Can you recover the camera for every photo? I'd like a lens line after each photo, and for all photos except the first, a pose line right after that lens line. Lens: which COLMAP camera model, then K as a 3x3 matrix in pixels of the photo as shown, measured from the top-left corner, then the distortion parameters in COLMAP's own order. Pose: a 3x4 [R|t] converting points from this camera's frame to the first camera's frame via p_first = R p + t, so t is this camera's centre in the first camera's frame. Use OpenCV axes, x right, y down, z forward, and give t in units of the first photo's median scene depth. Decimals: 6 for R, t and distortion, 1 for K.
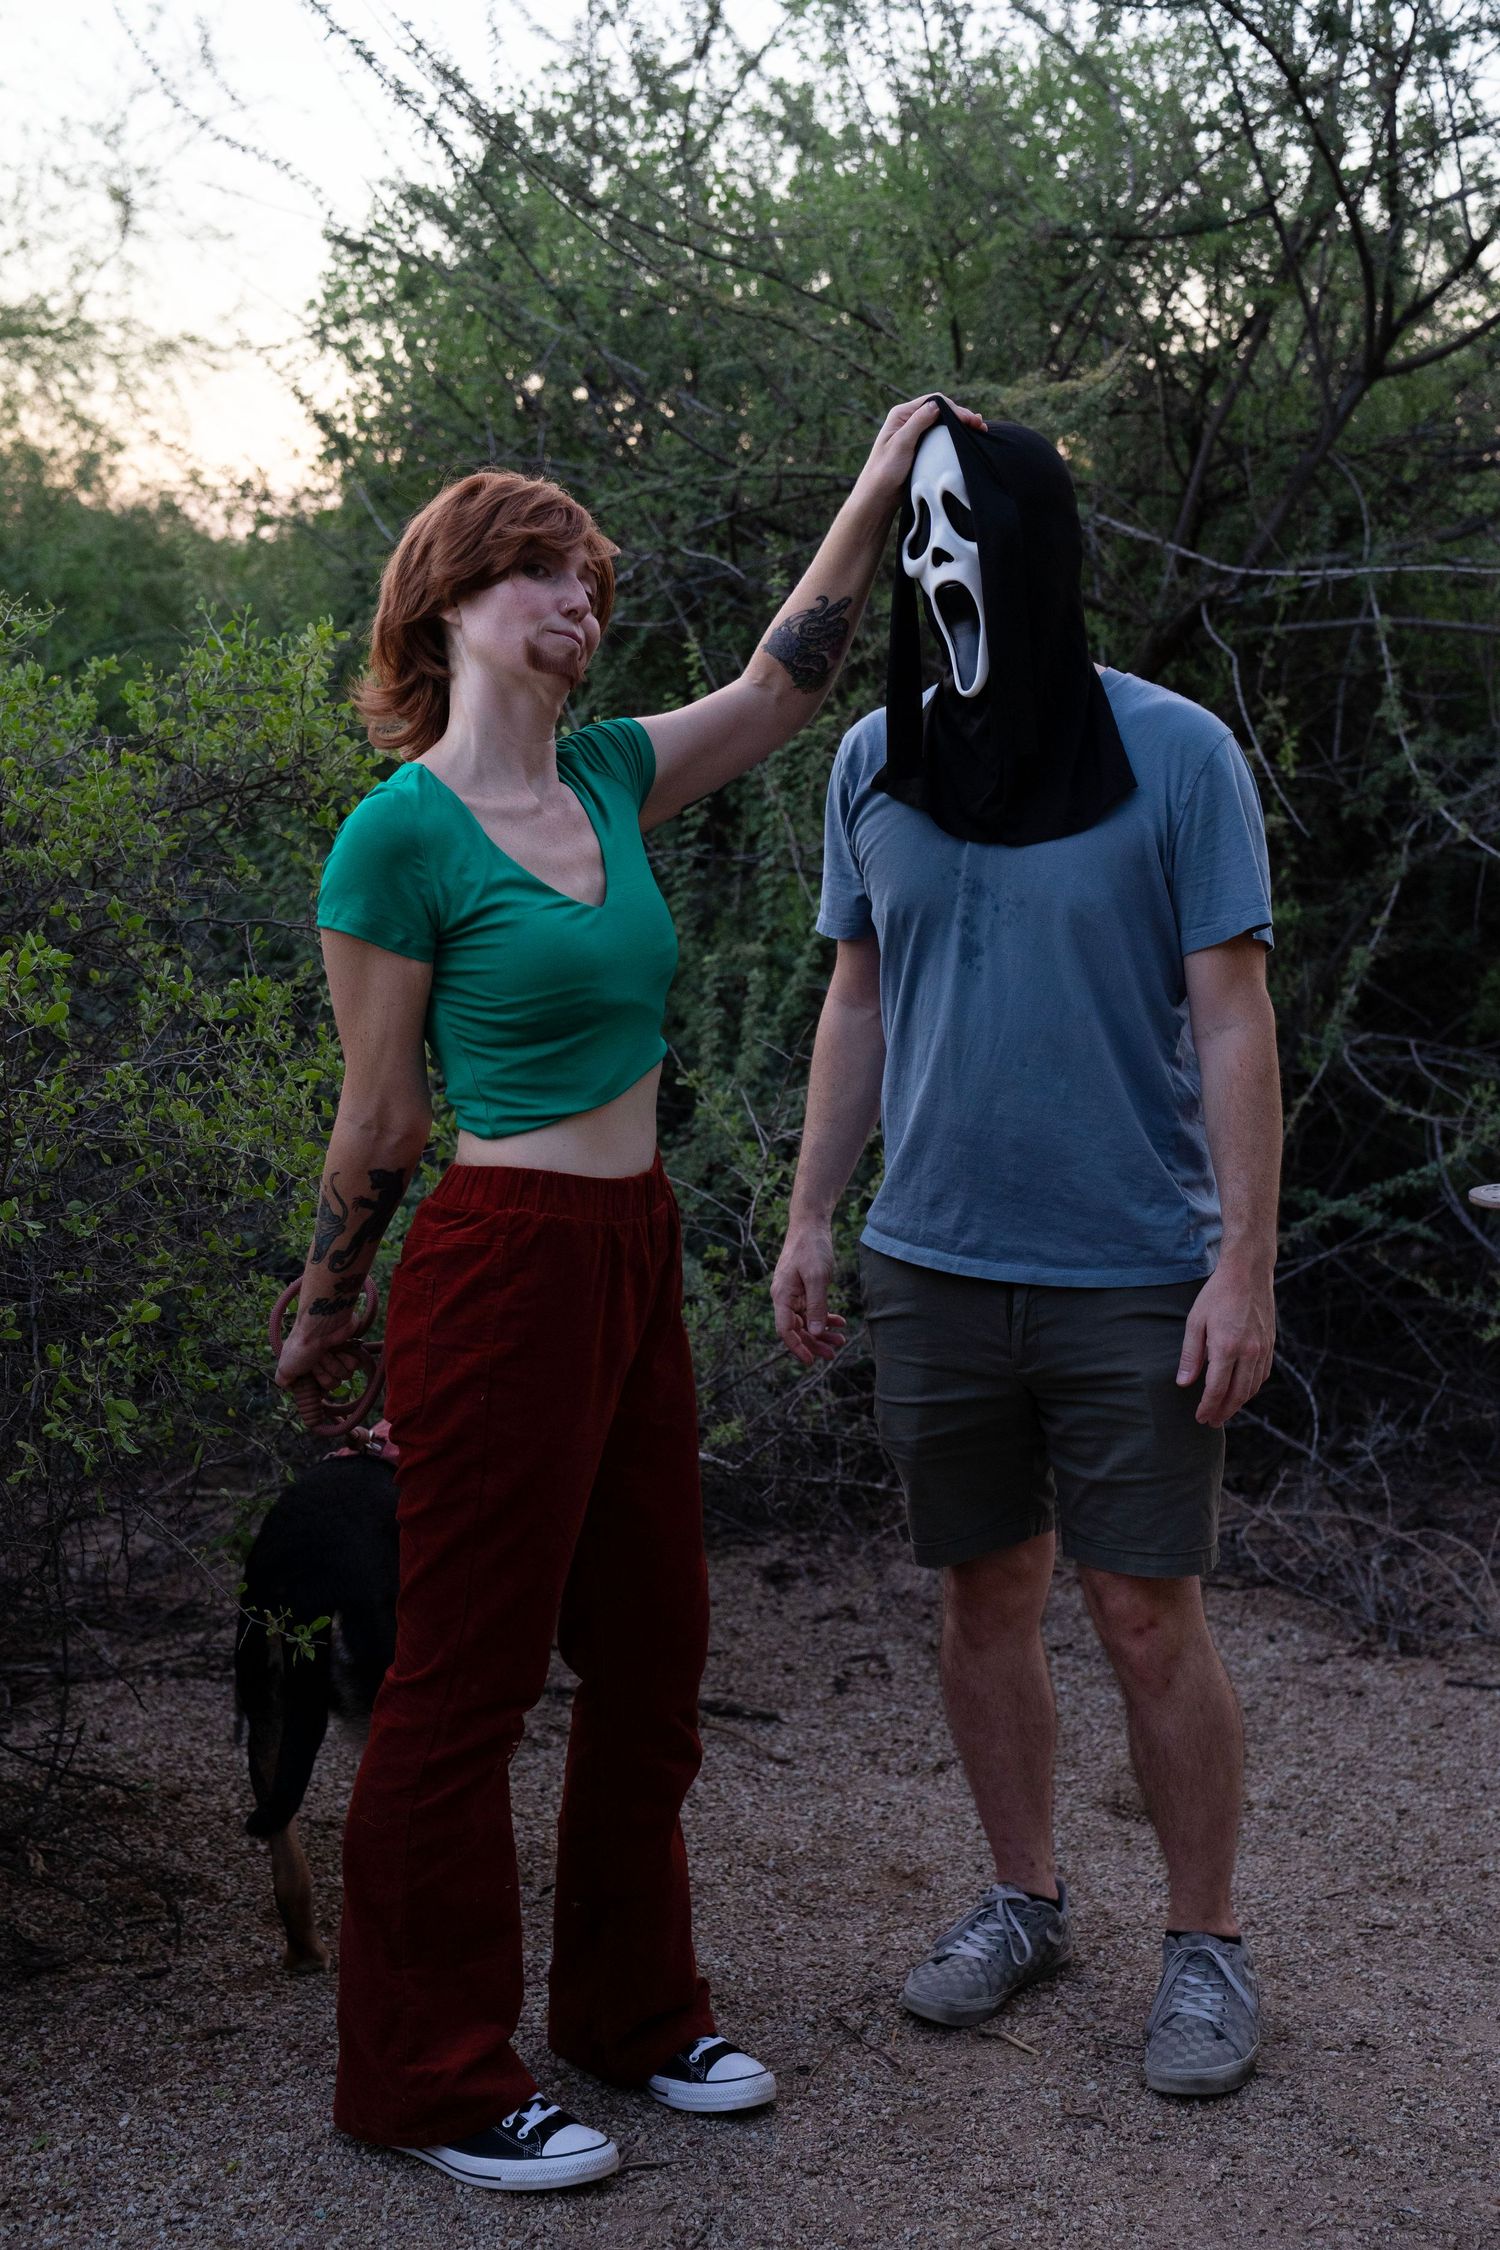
lens RADIAL K [[3273.2, 0, 747.9], [0, 3273.2, 1120.8], [0, 0, 1]] dist [0.172648, 0.000000]
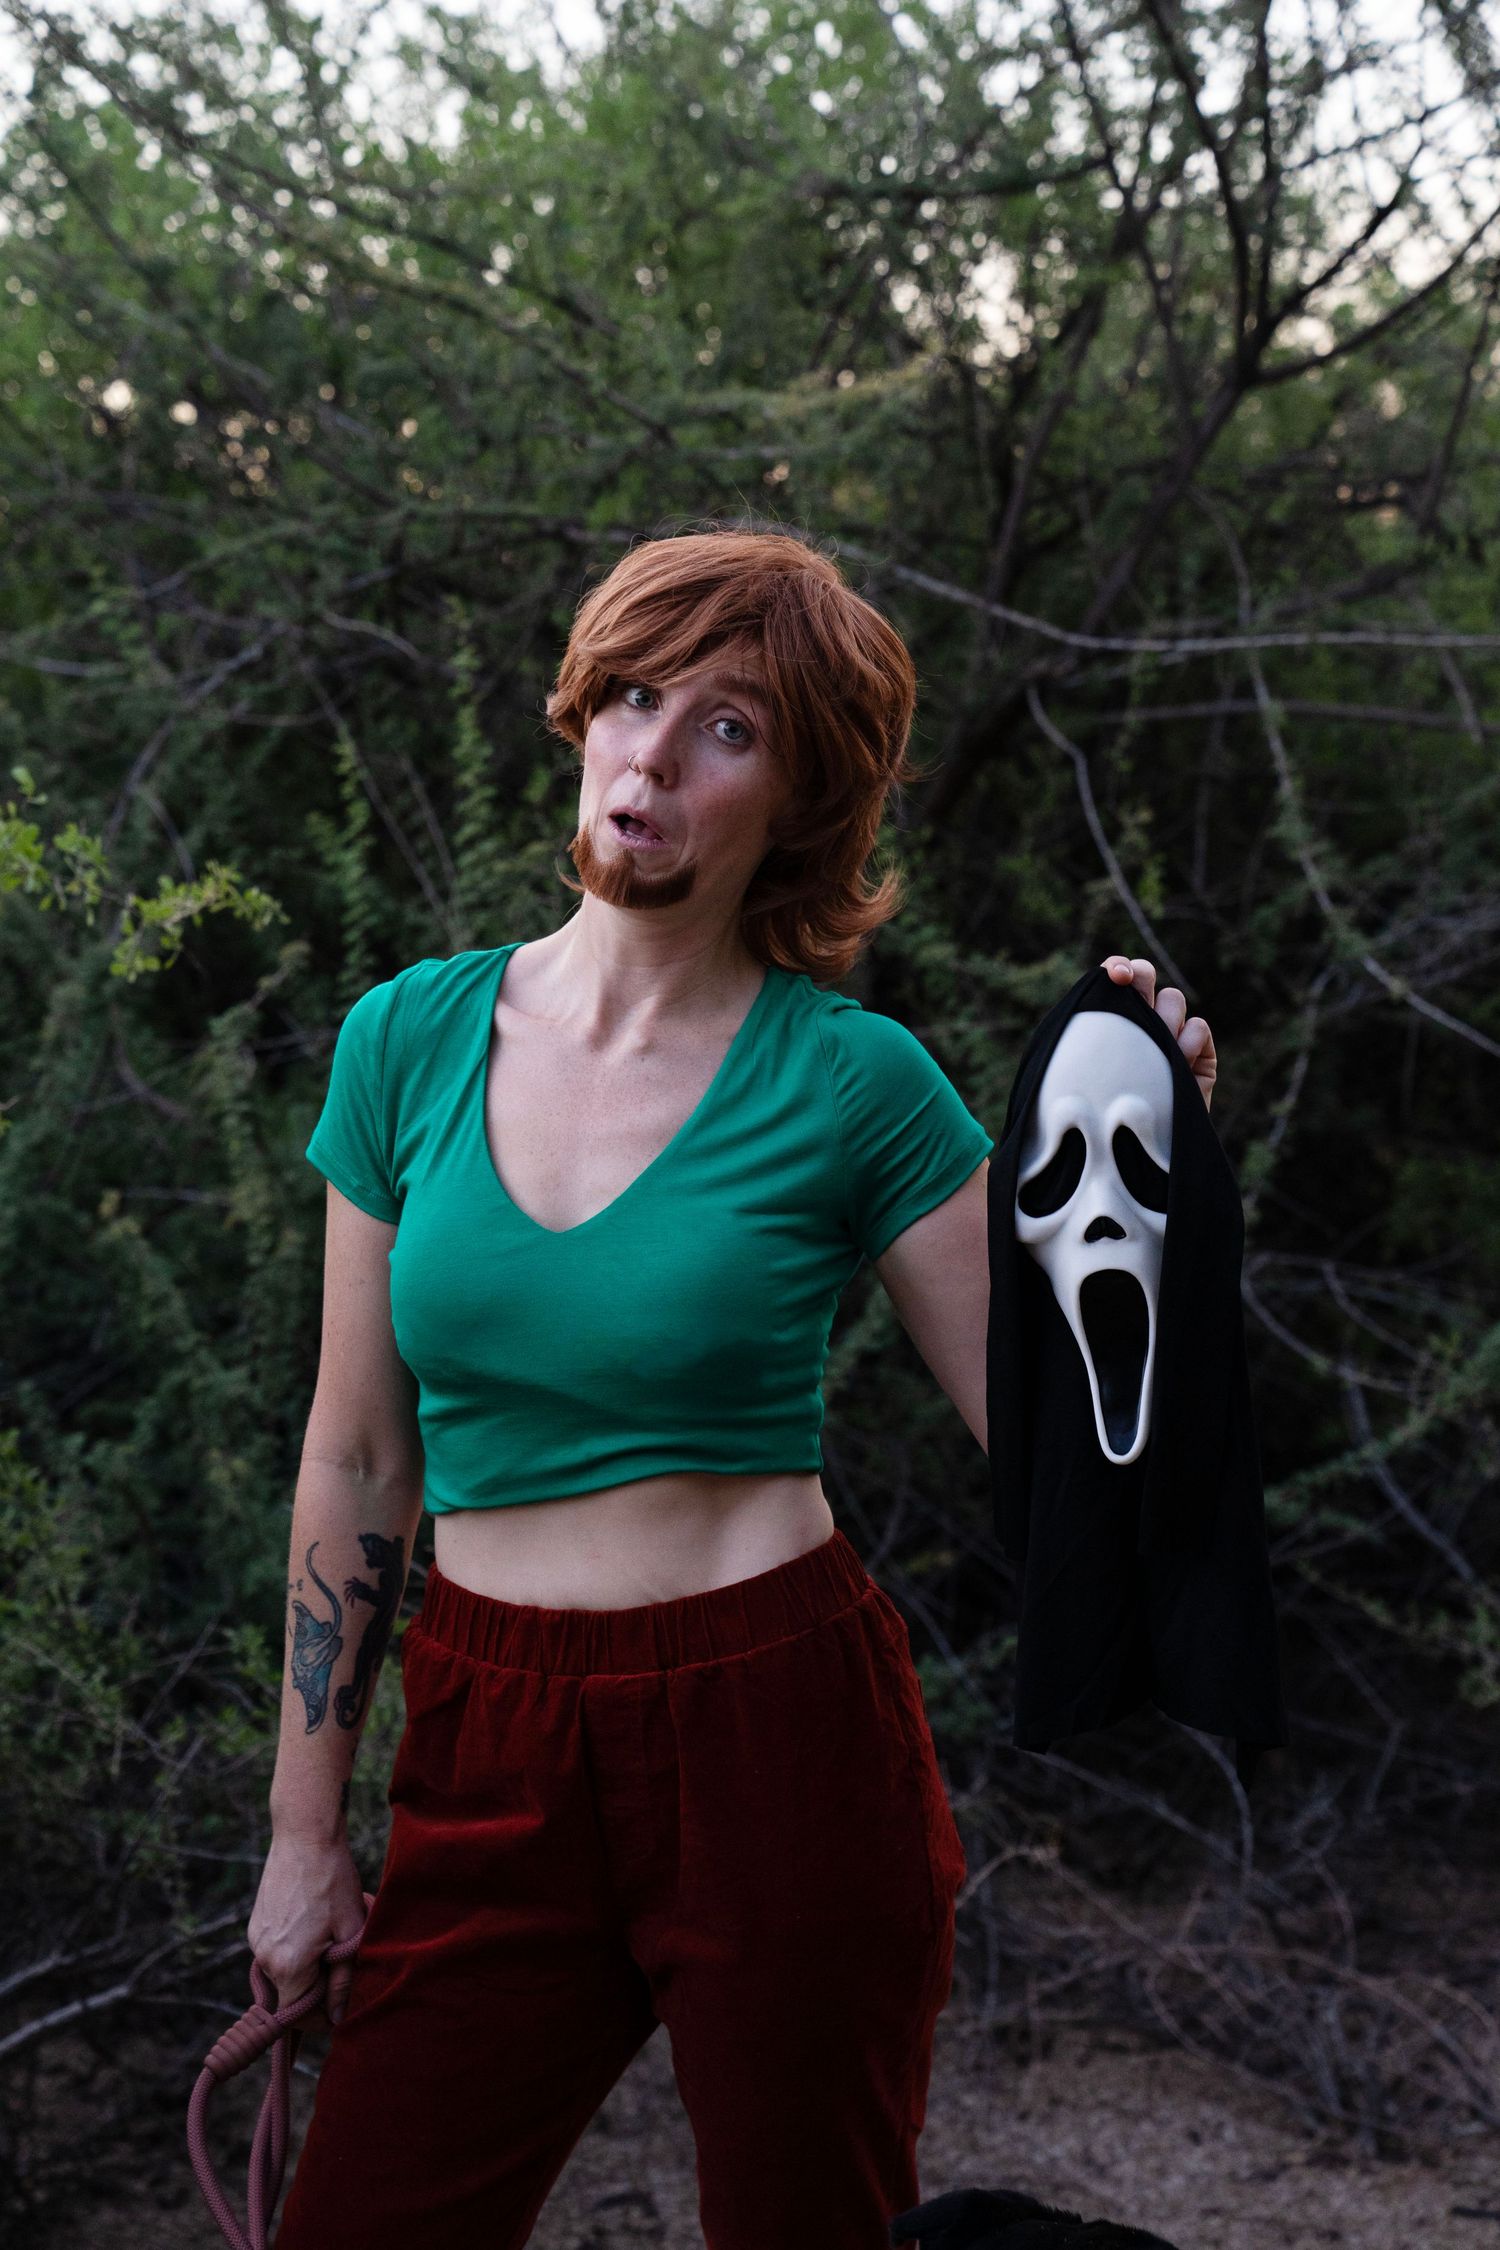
lens RADIAL K [[3901.6, 0, 750.1], [0, 3901.6, 1126.7], [0, 0, 1]] dist [0.270403, 0.000000]
pose [[0.995977, -0.020932, 0.087134, -0.004941], [0.024602, 0.998846, -0.041256, -0.022035], [-0.086170, 0.043234, 0.995342, 0.125808]]
